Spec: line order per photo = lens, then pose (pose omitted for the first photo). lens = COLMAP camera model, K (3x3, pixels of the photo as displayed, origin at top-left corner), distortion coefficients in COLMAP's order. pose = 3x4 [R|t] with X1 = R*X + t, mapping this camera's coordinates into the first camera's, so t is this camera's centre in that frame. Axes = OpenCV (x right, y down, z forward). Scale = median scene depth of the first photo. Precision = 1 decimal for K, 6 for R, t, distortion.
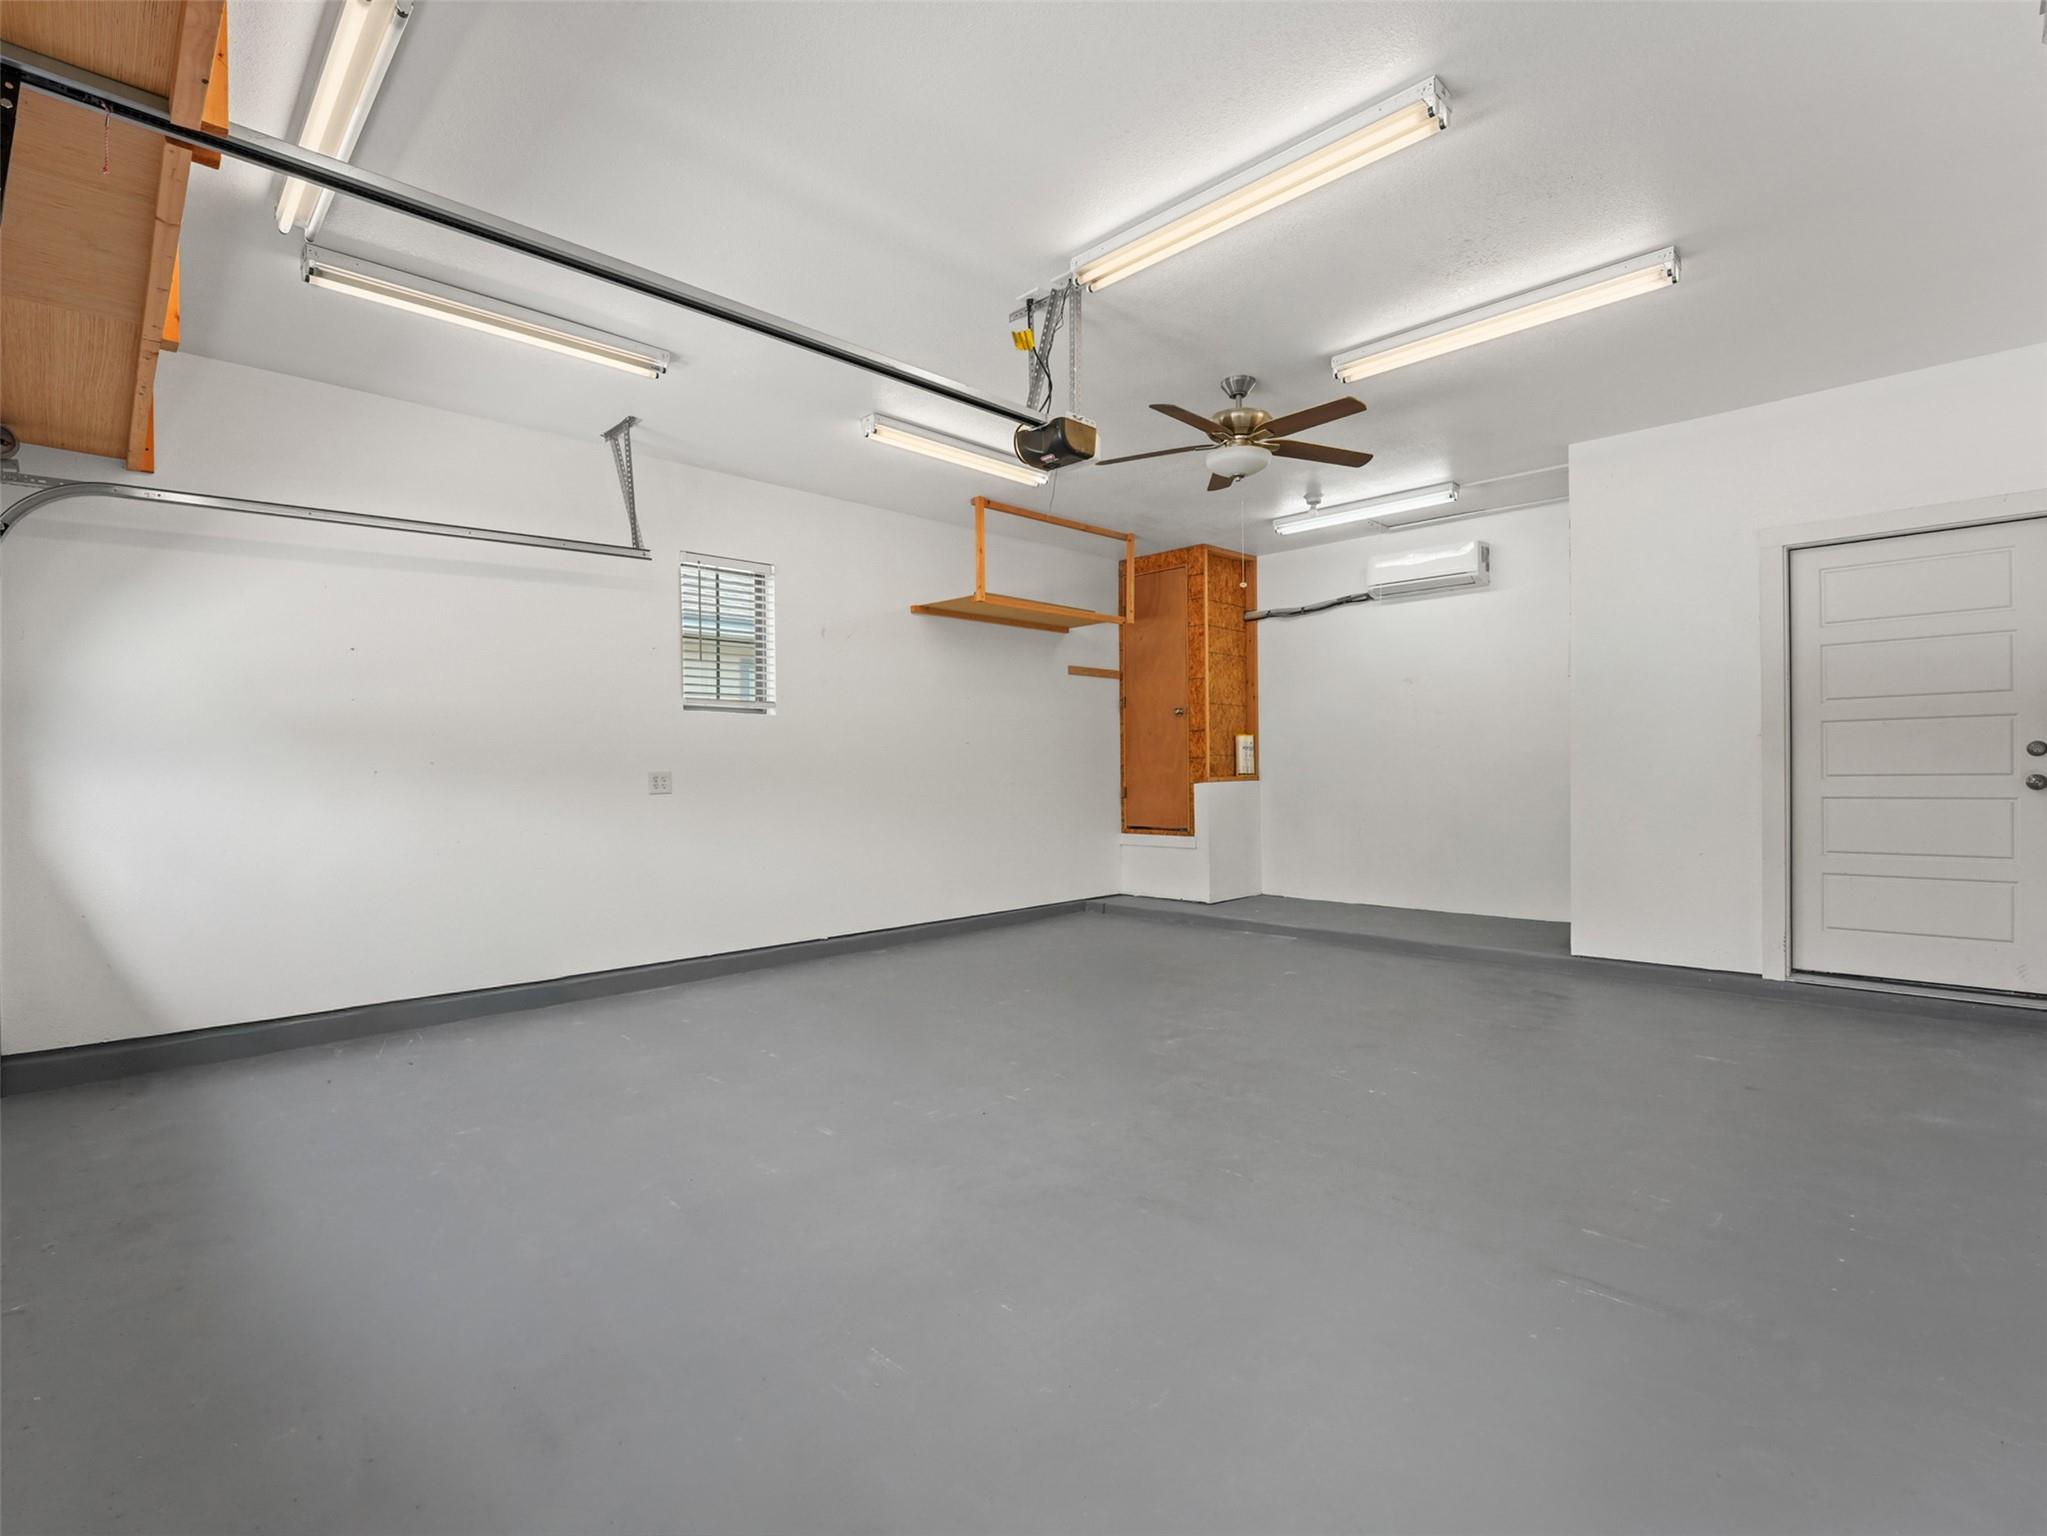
lens RADIAL K [[949.4, 0, 1016.8], [0, 949.4, 770.5], [0, 0, 1]] dist [-0.024206, -0.000484]
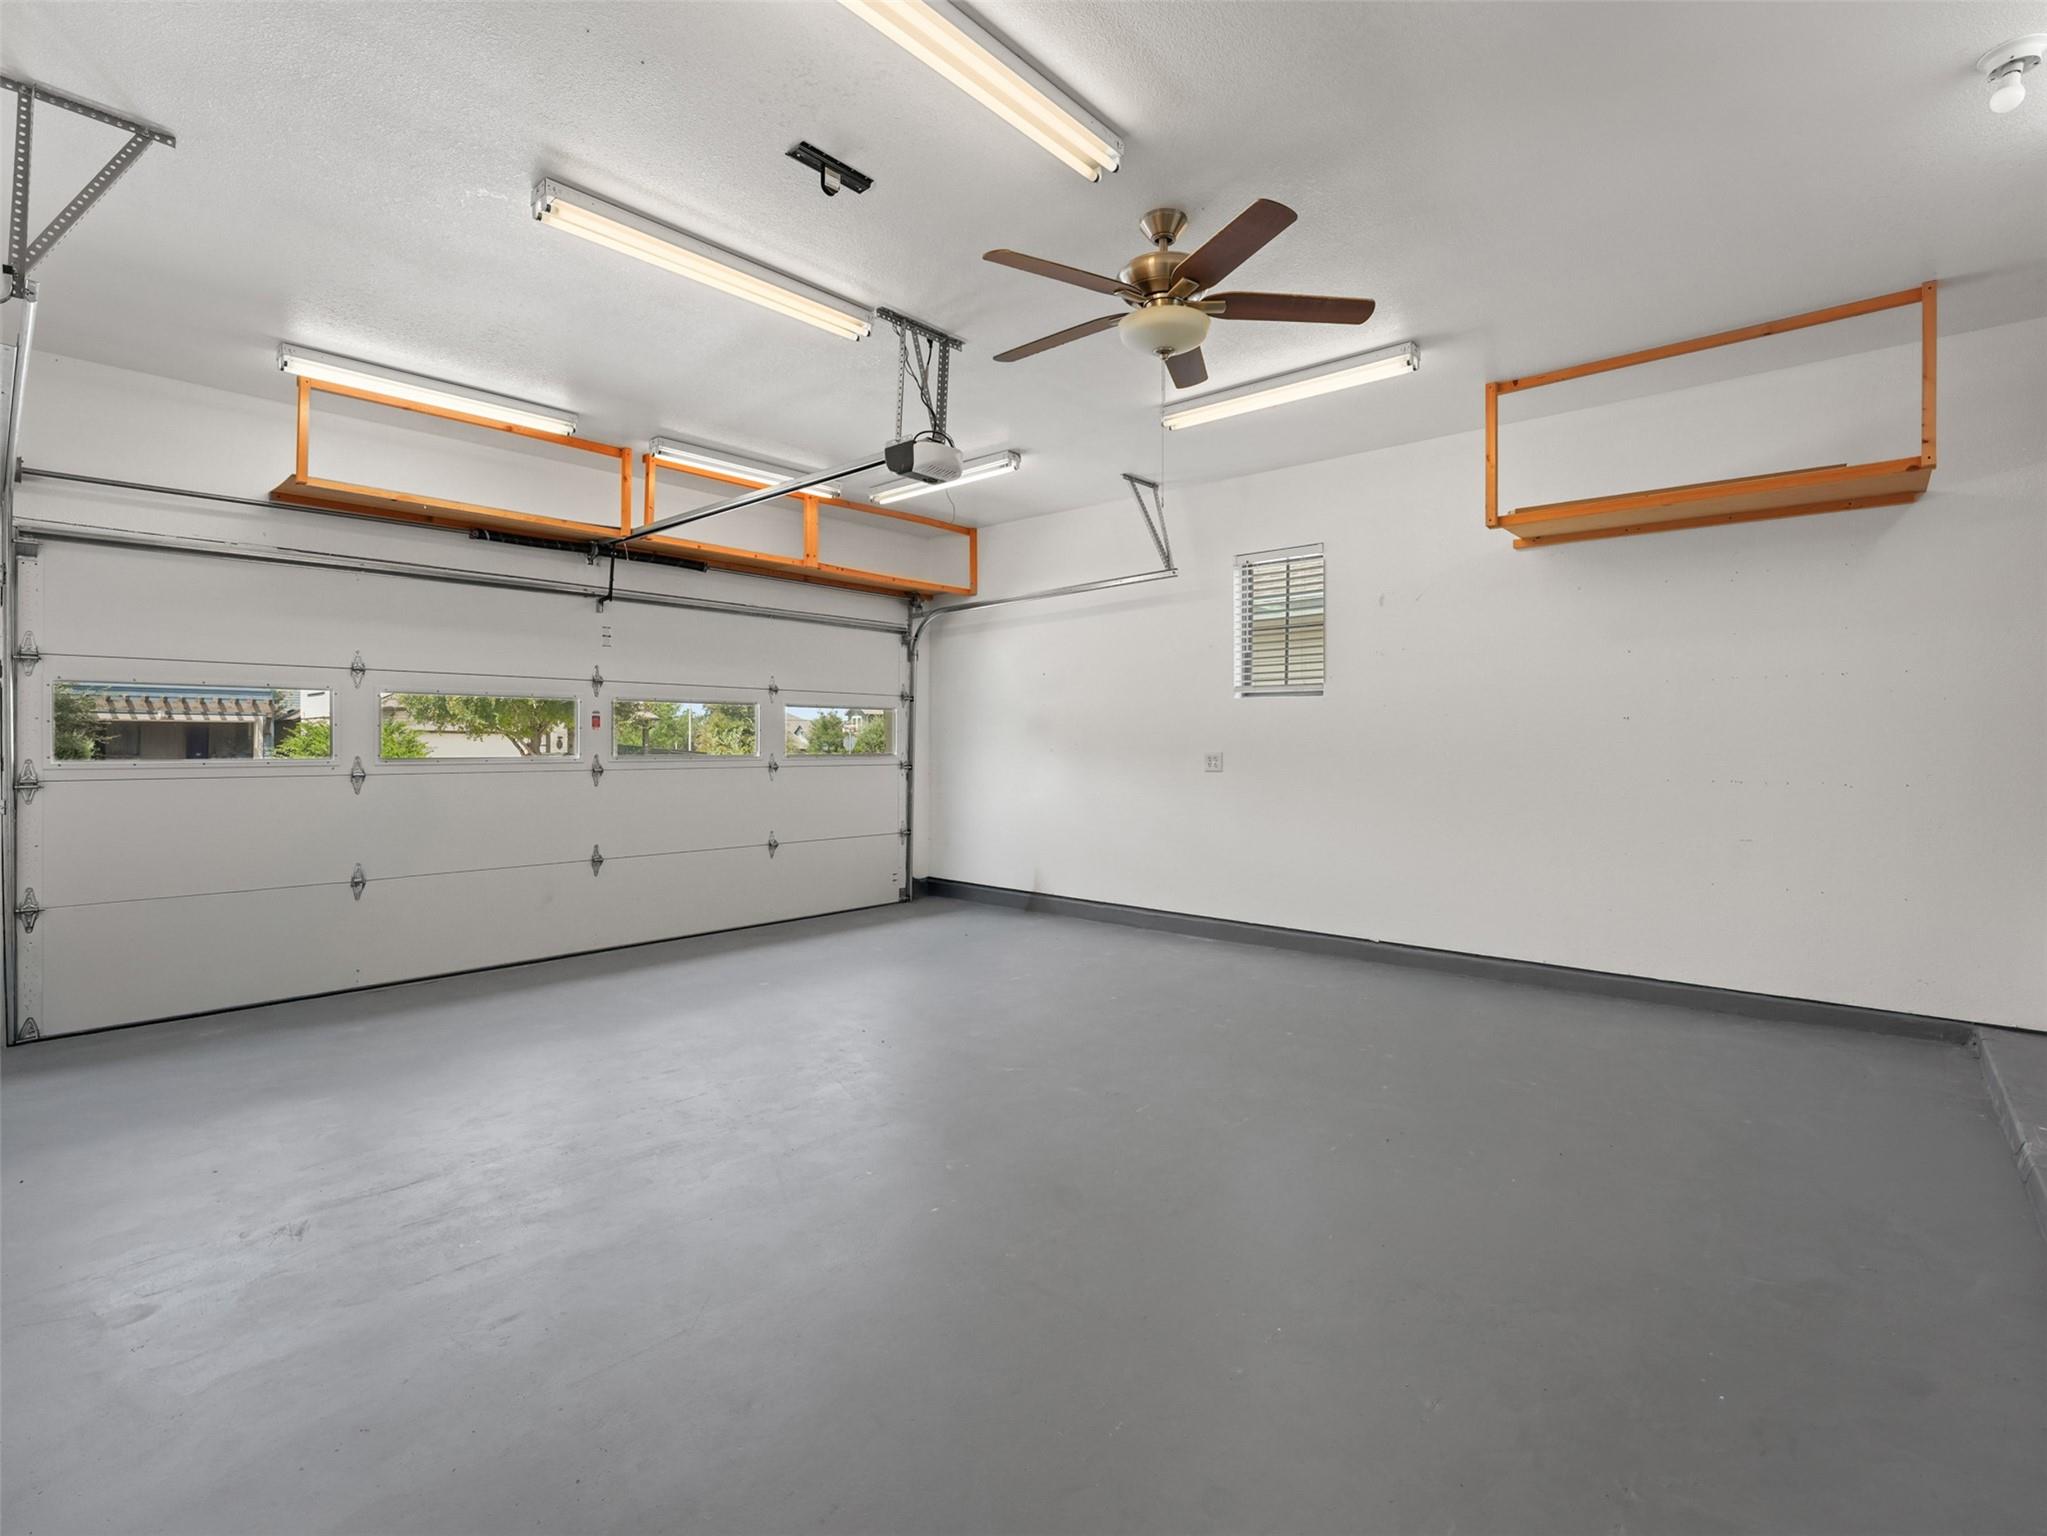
lens RADIAL K [[949.4, 0, 1017.3], [0, 949.4, 756.8], [0, 0, 1]] dist [-0.024206, -0.000484]
pose [[0.084947, 0.019570, -0.996193, 0.739122], [-0.005146, 0.999802, 0.019202, -0.014168], [0.996372, 0.003495, 0.085031, 0.644932]]
